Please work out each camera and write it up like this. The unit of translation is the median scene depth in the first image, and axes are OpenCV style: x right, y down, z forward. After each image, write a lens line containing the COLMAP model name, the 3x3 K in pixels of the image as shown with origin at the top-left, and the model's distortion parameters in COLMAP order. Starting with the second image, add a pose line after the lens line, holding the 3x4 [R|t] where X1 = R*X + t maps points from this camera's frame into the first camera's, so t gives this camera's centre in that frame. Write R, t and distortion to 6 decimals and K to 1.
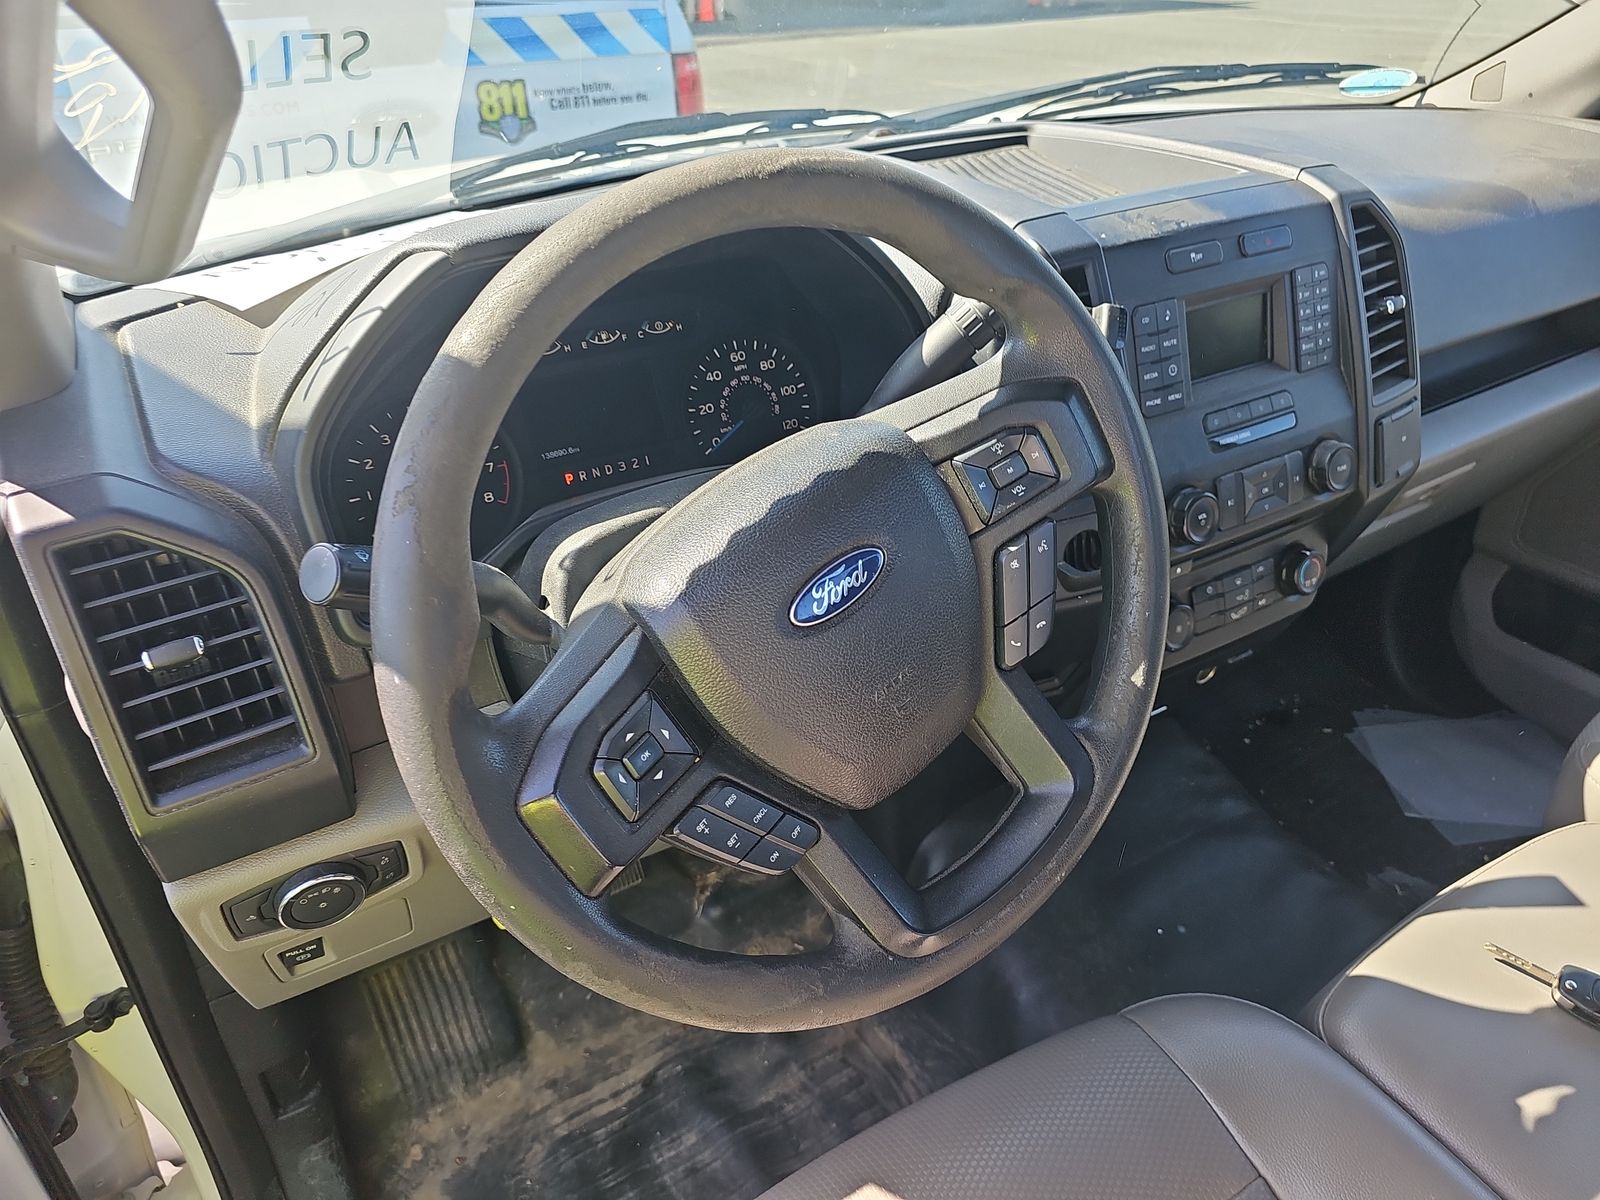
lens RADIAL K [[1084.9, 0, 784.0], [0, 1084.9, 605.4], [0, 0, 1]] dist [0.033952, -0.041215]
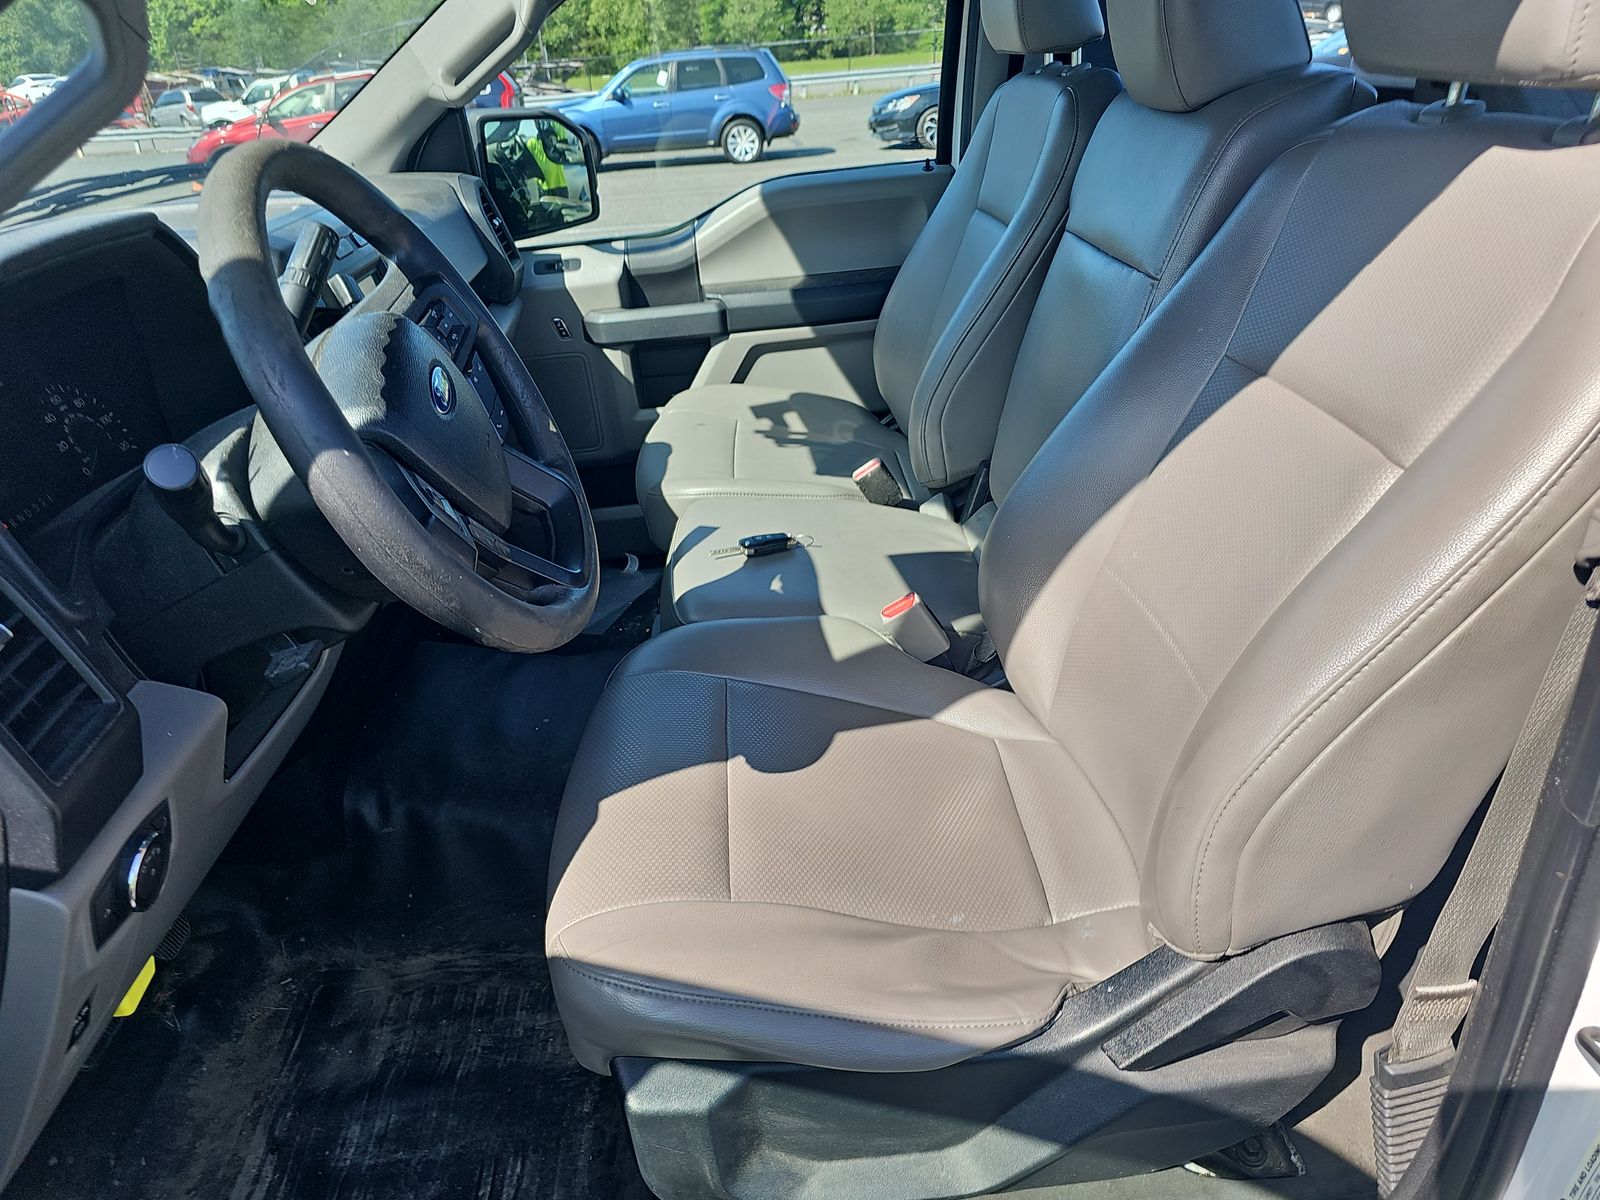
lens RADIAL K [[1084.9, 0, 814.6], [0, 1084.9, 605.4], [0, 0, 1]] dist [0.033952, -0.041215]
pose [[0.435952, -0.417640, 0.797197, -0.597690], [0.517387, 0.841095, 0.157701, 0.149008], [-0.736381, 0.343709, 0.582758, -0.122603]]
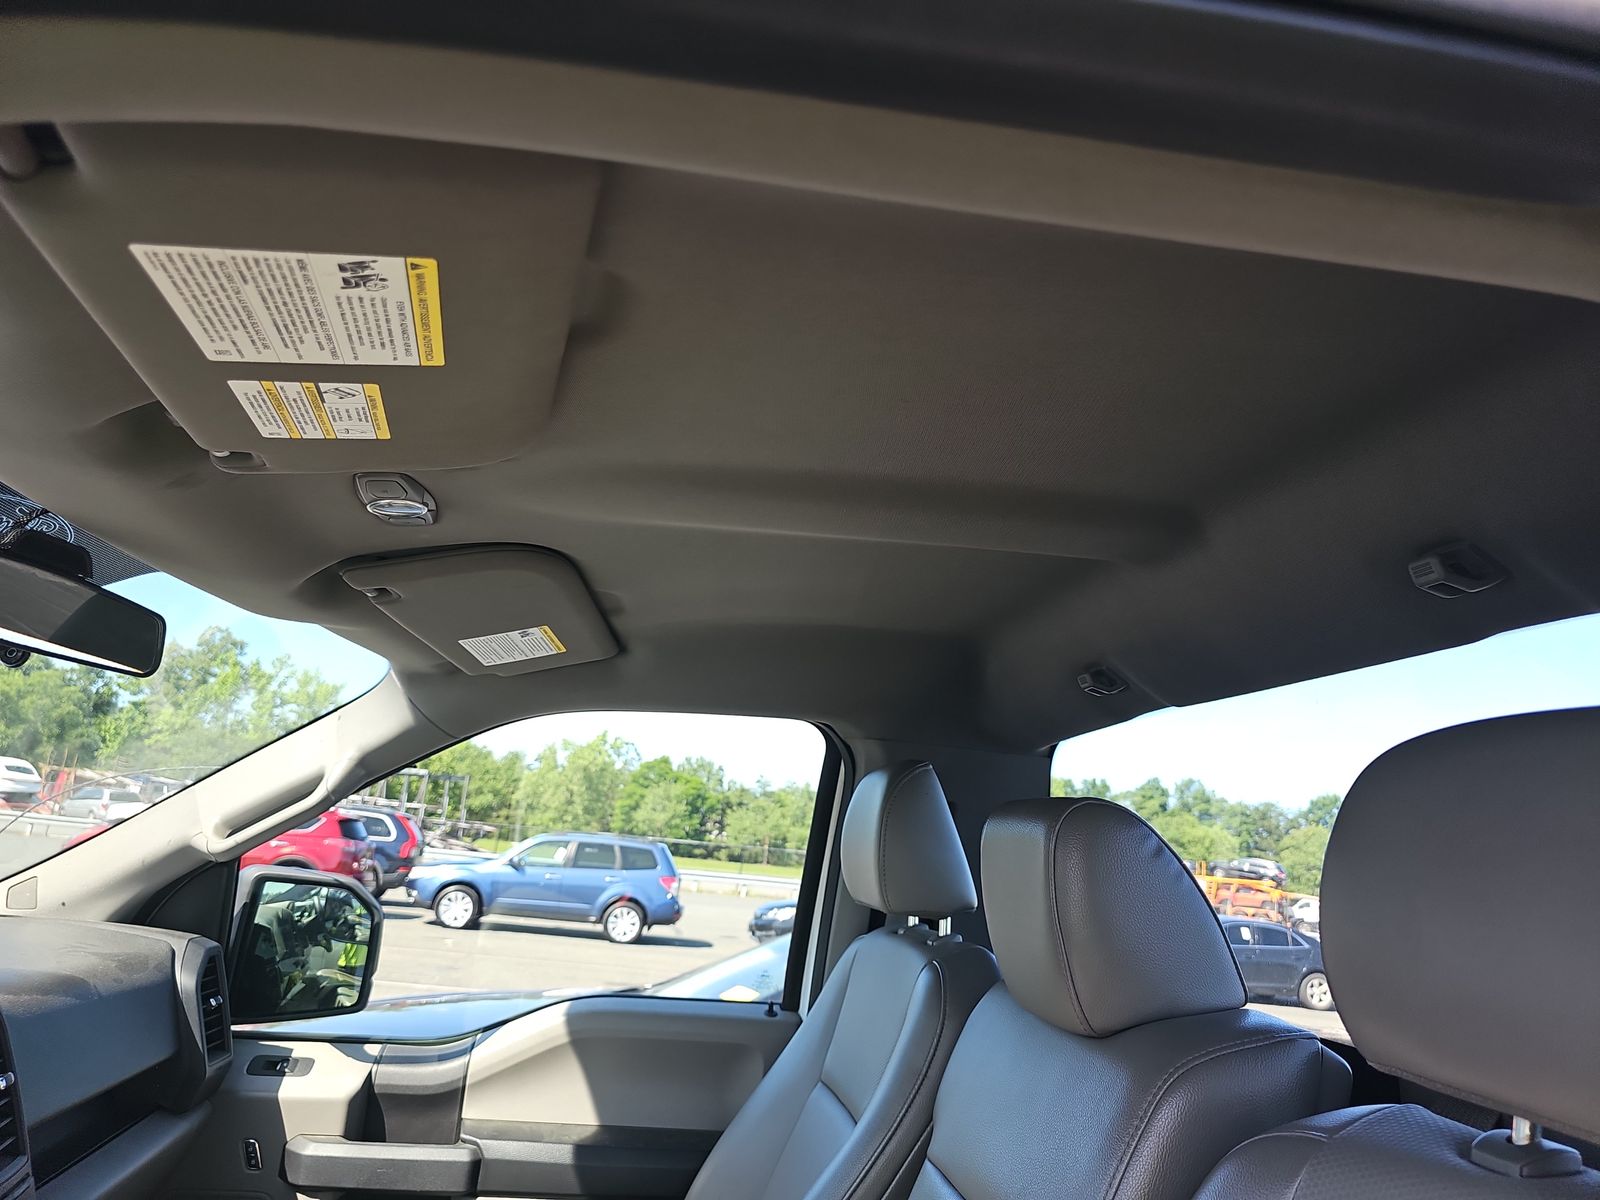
lens RADIAL K [[1084.9, 0, 792.9], [0, 1084.9, 599.1], [0, 0, 1]] dist [0.033952, -0.041215]
pose [[0.366442, 0.266730, 0.891390, -0.205966], [0.397699, 0.821204, -0.409218, 0.067807], [-0.841163, 0.504460, 0.194845, -0.060510]]
